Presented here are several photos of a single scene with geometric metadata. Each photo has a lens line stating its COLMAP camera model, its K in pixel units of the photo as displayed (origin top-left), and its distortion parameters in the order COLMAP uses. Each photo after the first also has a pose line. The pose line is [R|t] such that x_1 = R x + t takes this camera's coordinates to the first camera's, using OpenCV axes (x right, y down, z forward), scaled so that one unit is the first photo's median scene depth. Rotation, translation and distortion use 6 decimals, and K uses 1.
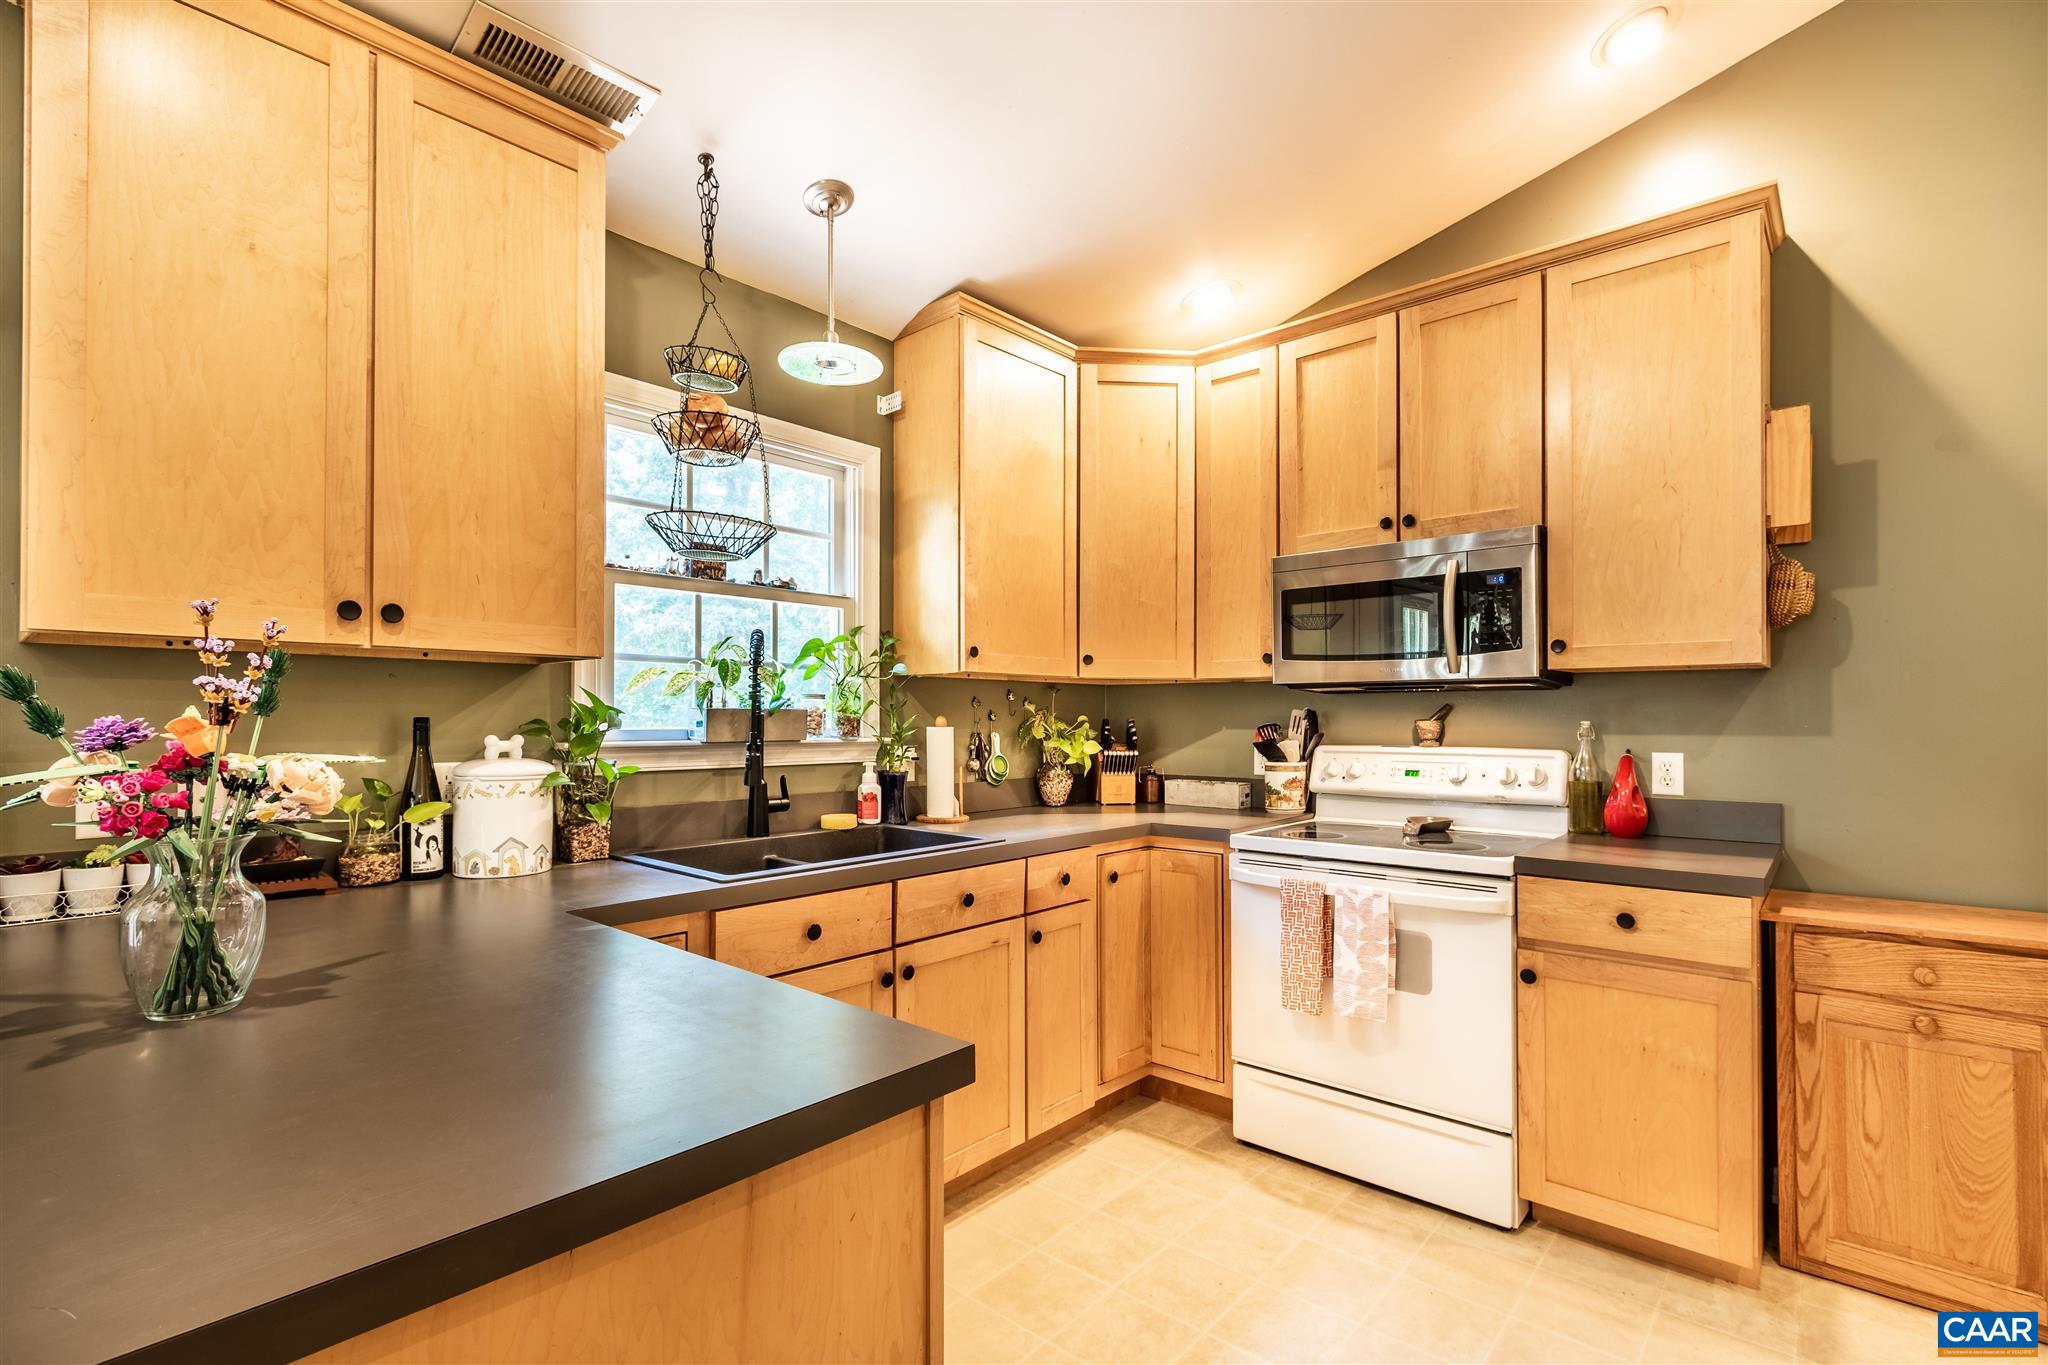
lens RADIAL K [[949.7, 0, 1026.4], [0, 949.7, 696.3], [0, 0, 1]] dist [0.002258, 0.001132]
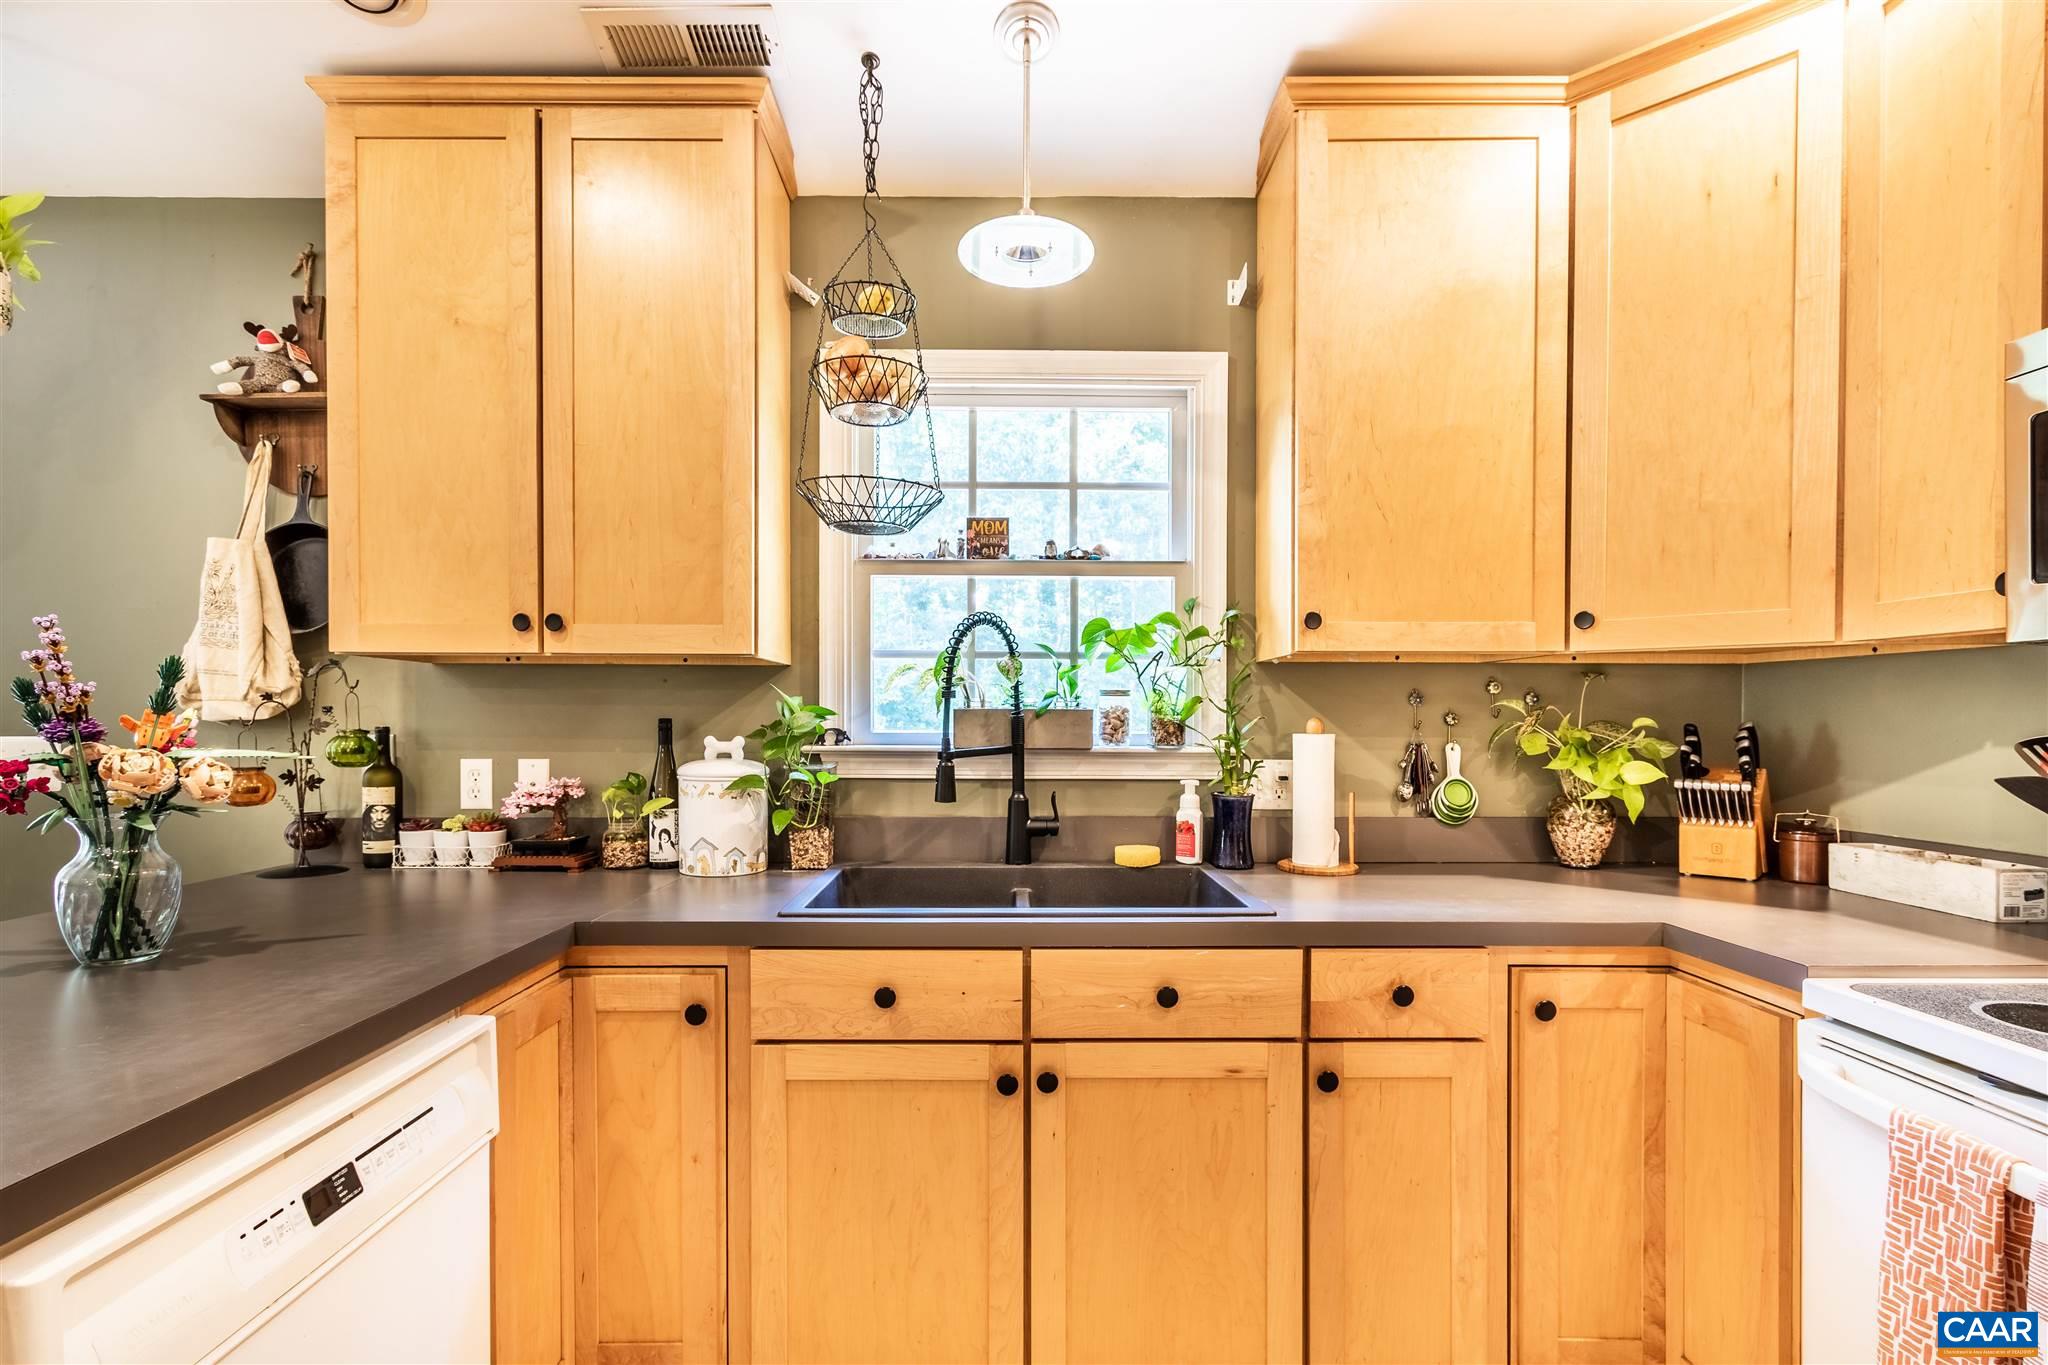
lens RADIAL K [[949.7, 0, 1008.0], [0, 949.7, 718.5], [0, 0, 1]] dist [0.002258, 0.001132]
pose [[0.661836, 0.000216, -0.749649, 0.304659], [0.013886, 0.999825, 0.012548, 0.010233], [0.749520, -0.018715, 0.661717, 0.414233]]
